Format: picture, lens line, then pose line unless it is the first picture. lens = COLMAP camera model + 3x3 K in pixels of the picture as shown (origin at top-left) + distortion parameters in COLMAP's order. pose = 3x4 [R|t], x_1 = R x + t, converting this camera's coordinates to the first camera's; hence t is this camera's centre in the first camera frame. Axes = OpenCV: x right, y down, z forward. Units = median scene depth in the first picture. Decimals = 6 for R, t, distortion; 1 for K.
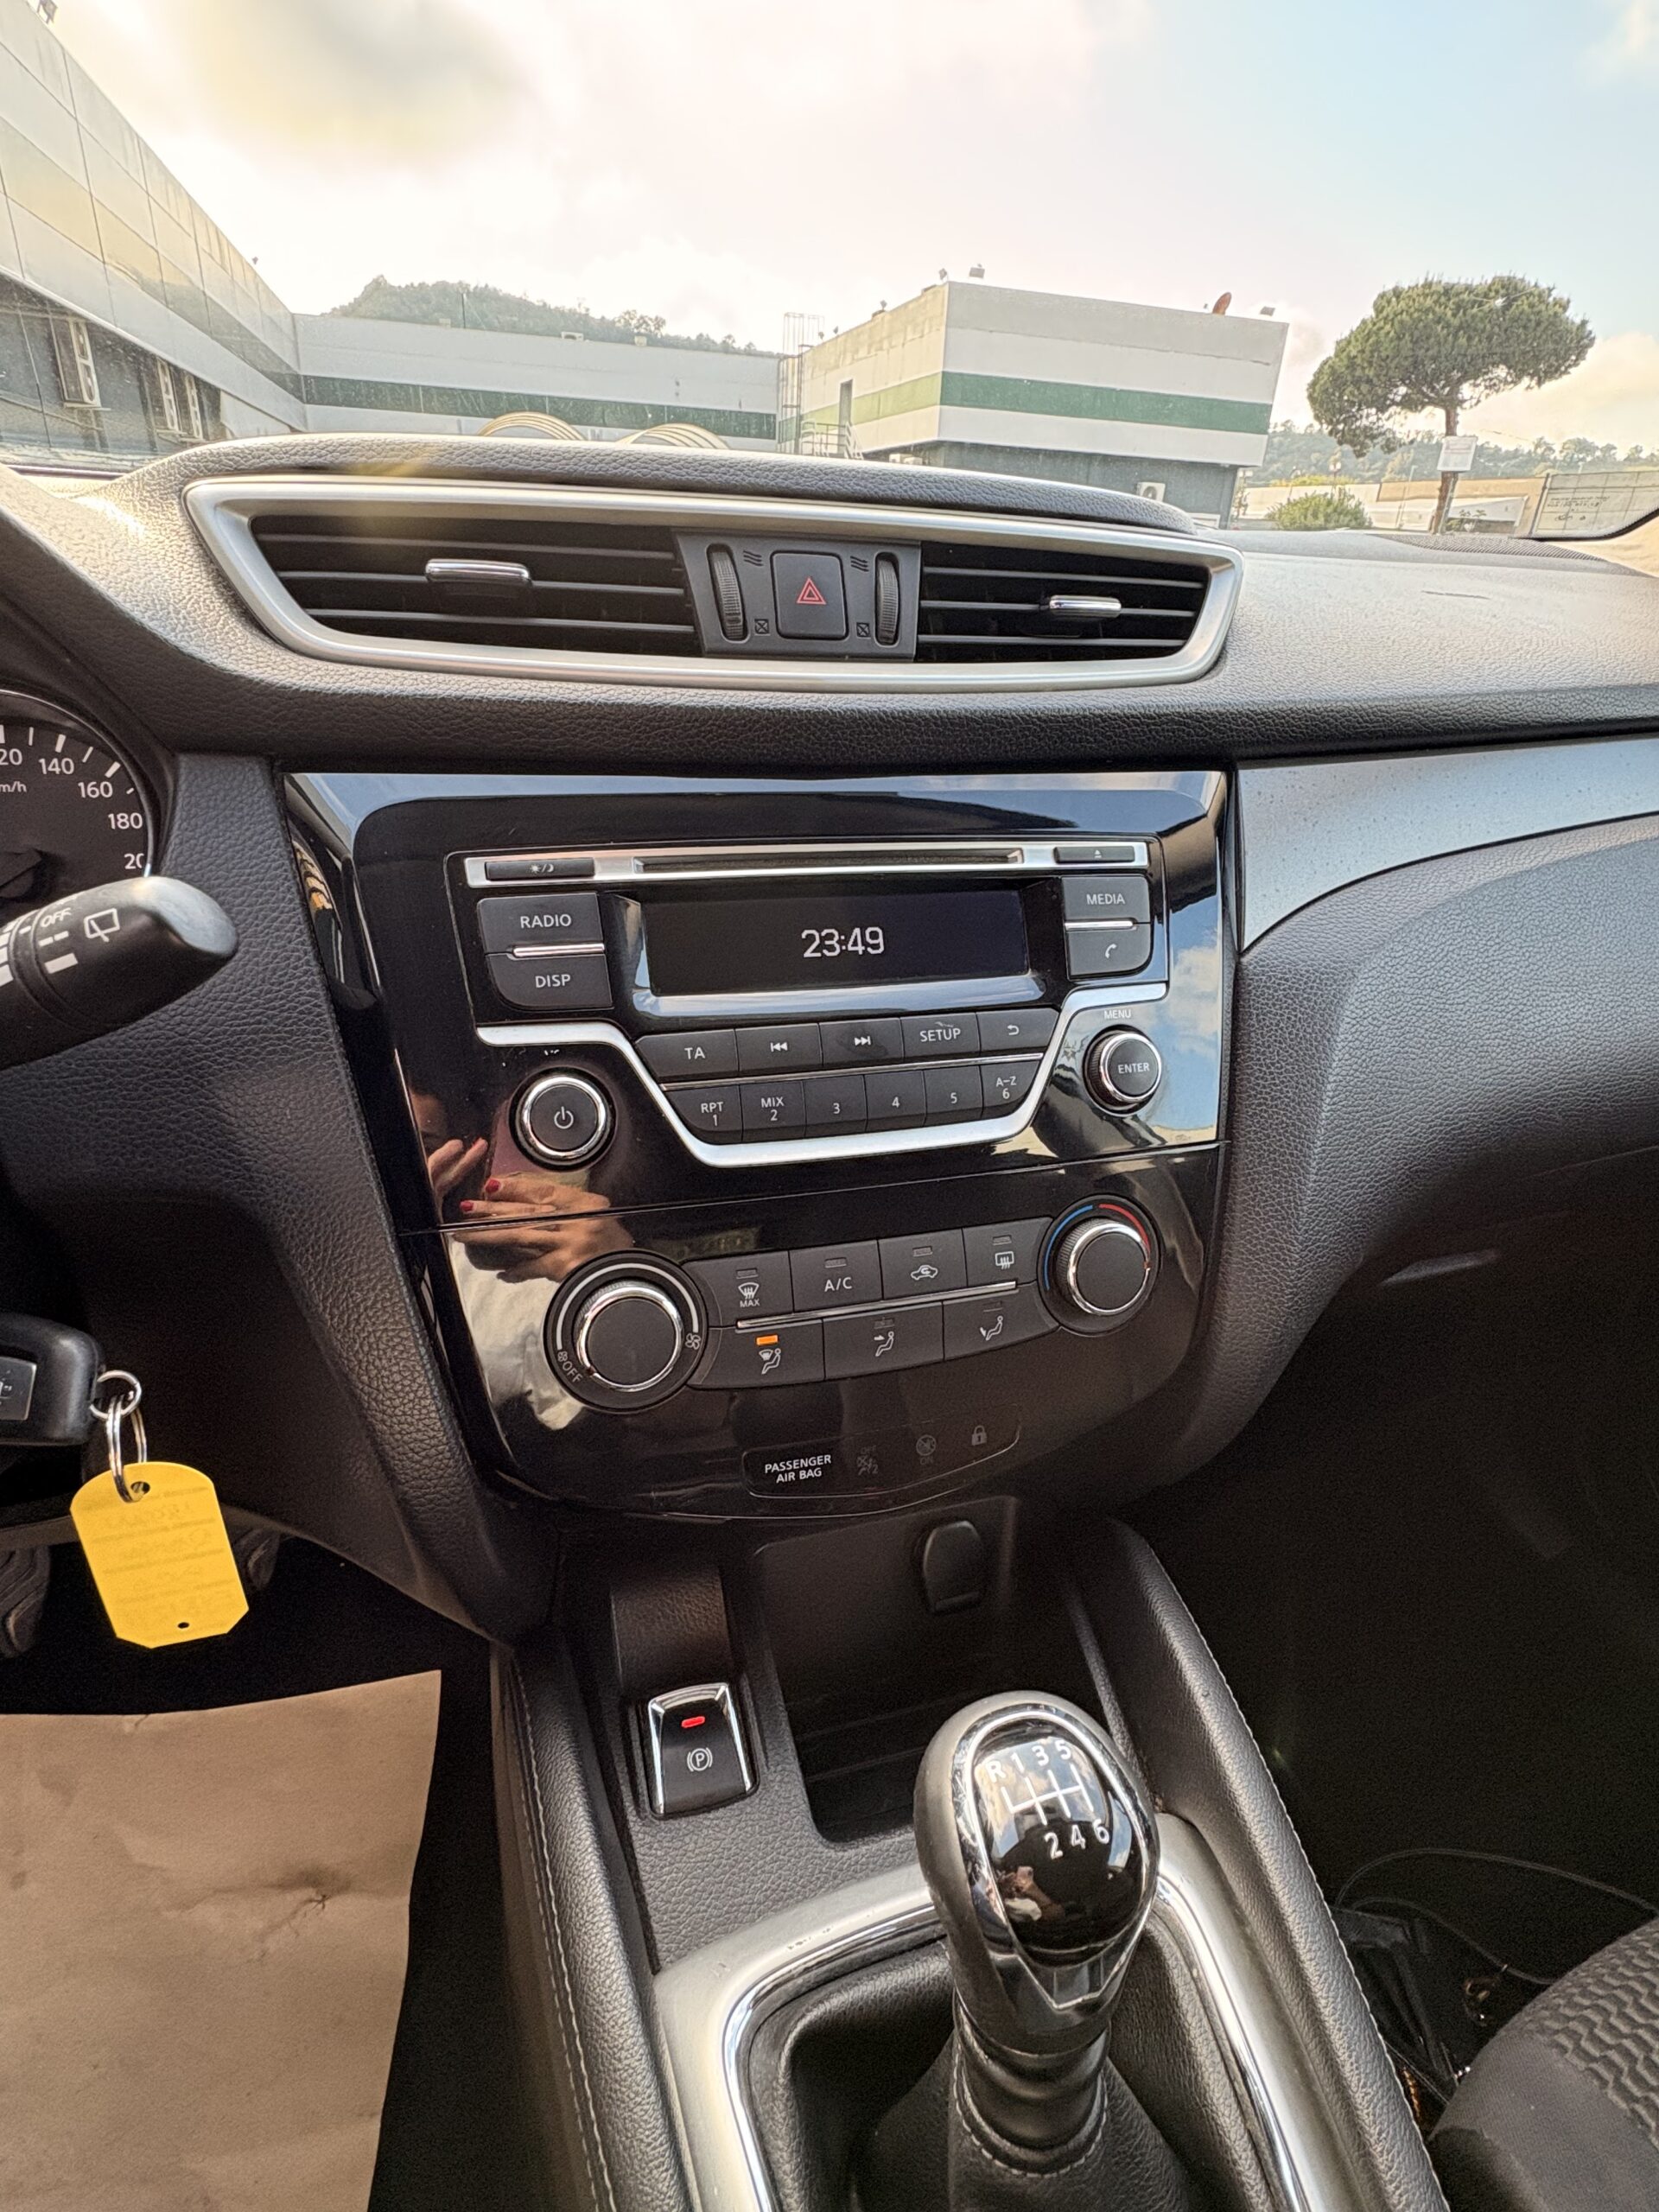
lens RADIAL K [[1125.1, 0, 830.1], [0, 1125.1, 1087.6], [0, 0, 1]] dist [0.000426, 0.000690]
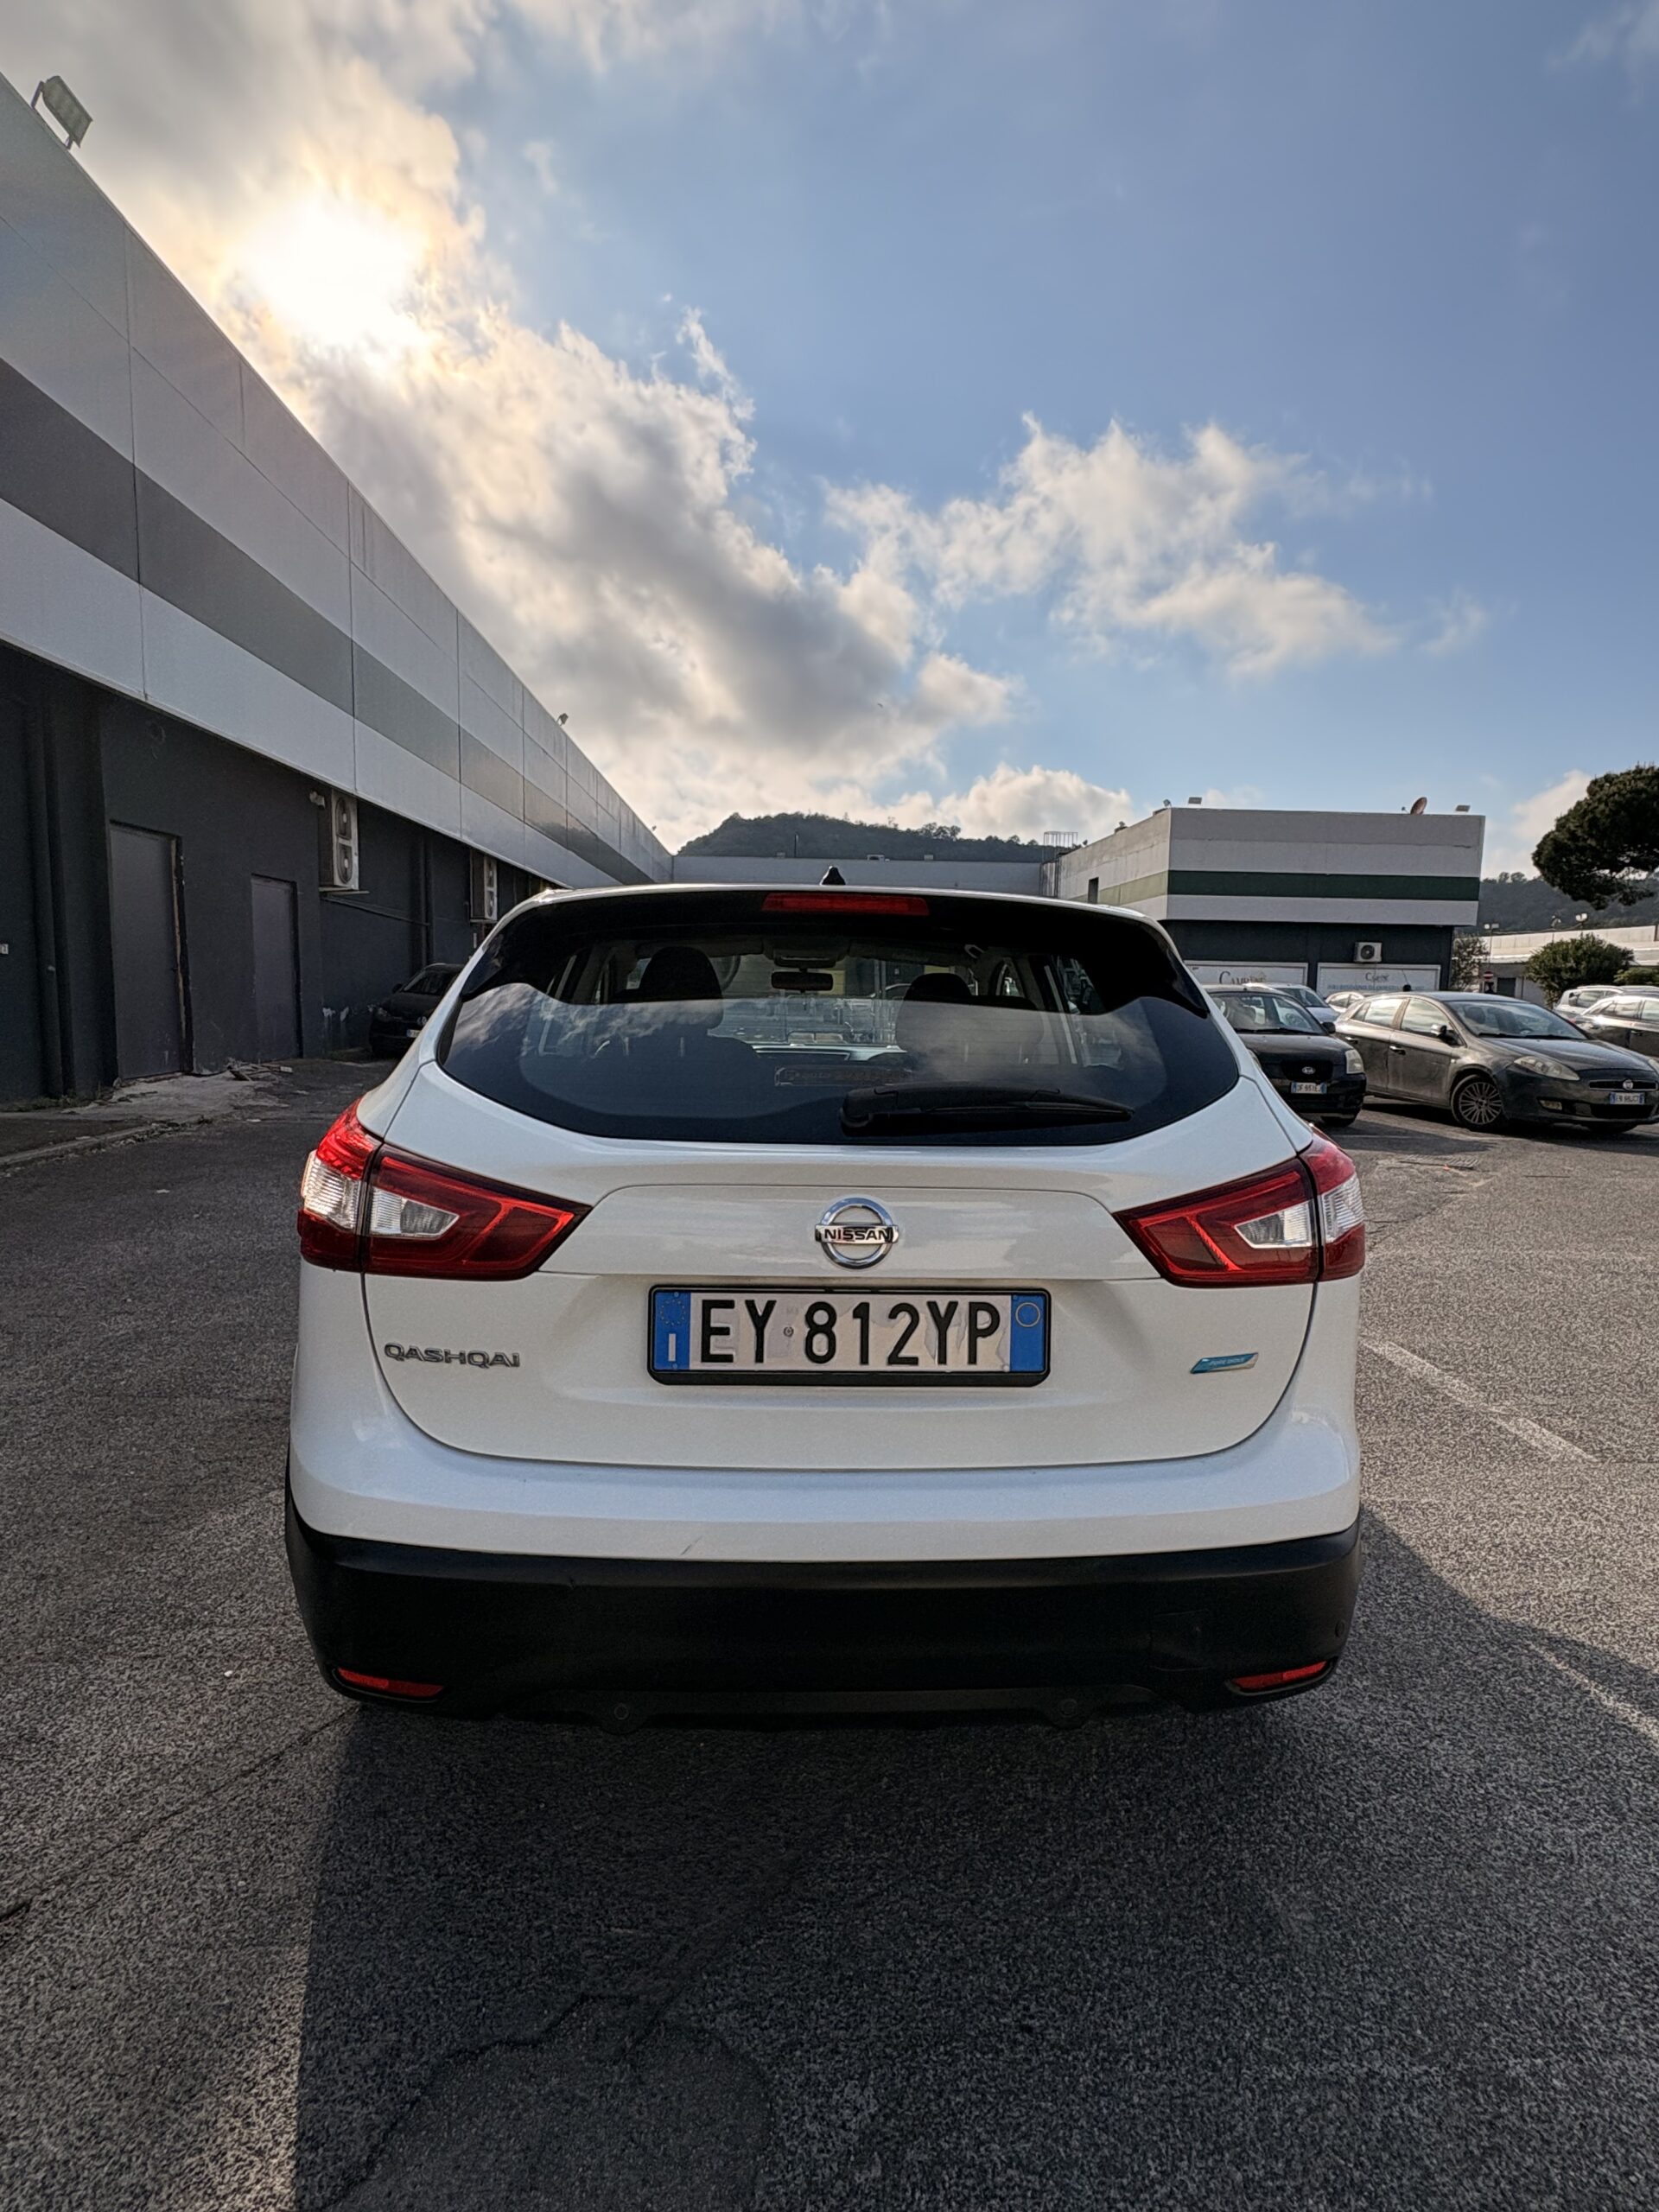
lens RADIAL K [[1116.0, 0, 827.2], [0, 1116.0, 1115.7], [0, 0, 1]] dist [-0.000206, 0.000519]
pose [[0.970279, -0.003808, -0.241960, 2.531158], [-0.078388, 0.941018, -0.329151, 3.329237], [0.228942, 0.338335, 0.912751, -7.907069]]
